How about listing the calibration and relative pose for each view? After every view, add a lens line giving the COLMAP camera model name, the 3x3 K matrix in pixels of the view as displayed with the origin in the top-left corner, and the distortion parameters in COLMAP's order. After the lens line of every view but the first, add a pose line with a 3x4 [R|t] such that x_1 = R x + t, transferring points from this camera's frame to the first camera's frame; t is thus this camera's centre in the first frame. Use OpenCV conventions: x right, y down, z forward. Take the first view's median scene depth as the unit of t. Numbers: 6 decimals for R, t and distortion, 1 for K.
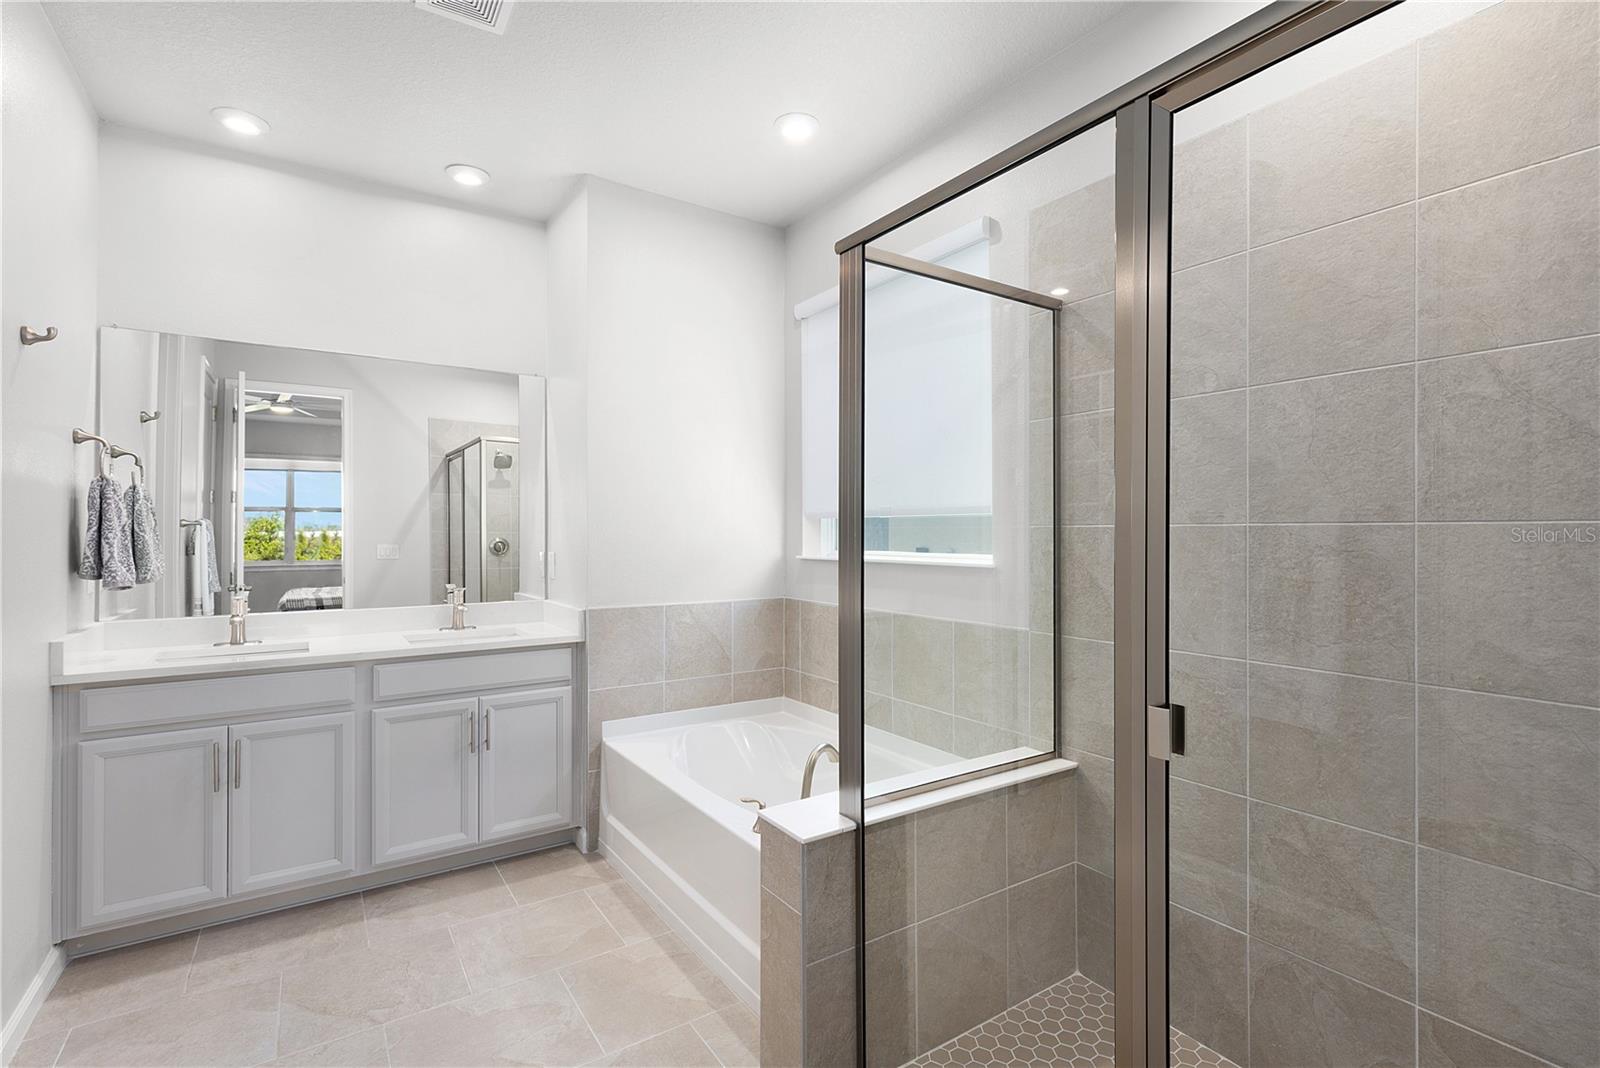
lens RADIAL K [[739.2, 0, 795.9], [0, 739.2, 530.3], [0, 0, 1]] dist [0.012279, -0.004877]
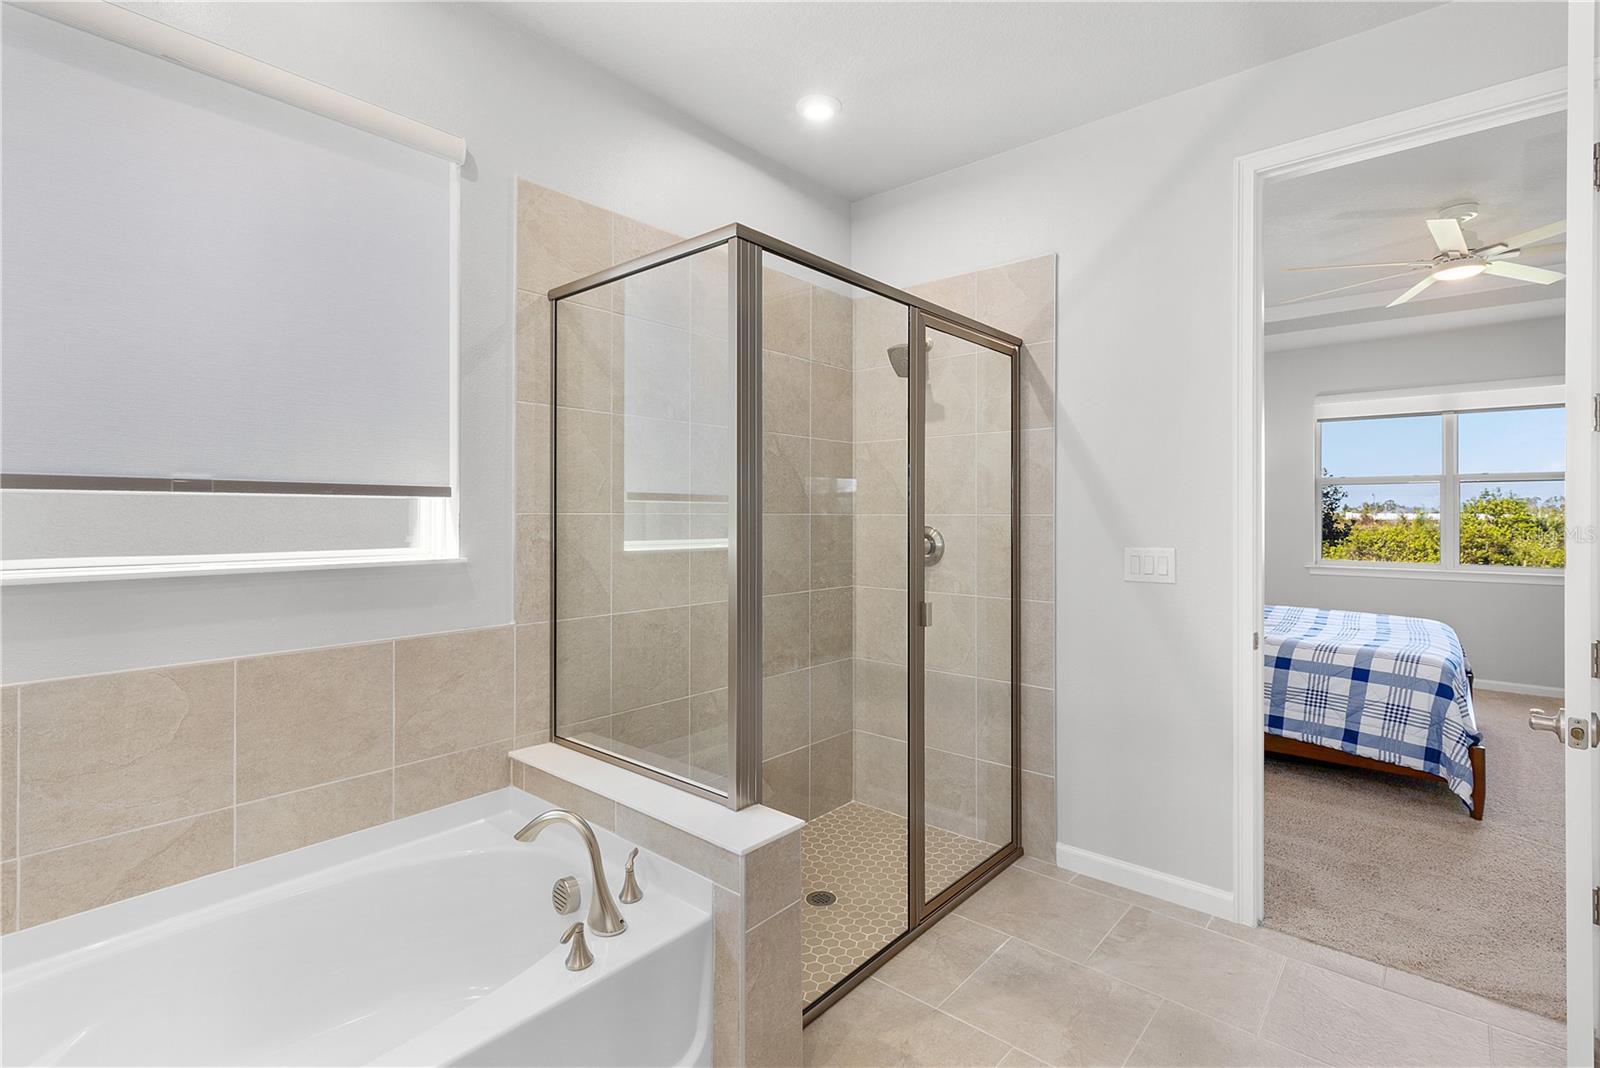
lens RADIAL K [[739.2, 0, 811.2], [0, 739.2, 521.5], [0, 0, 1]] dist [0.012279, -0.004877]
pose [[-0.275523, -0.002408, 0.961291, -0.690075], [0.000166, 0.999997, 0.002553, 0.002672], [-0.961294, 0.000863, -0.275522, 0.903881]]
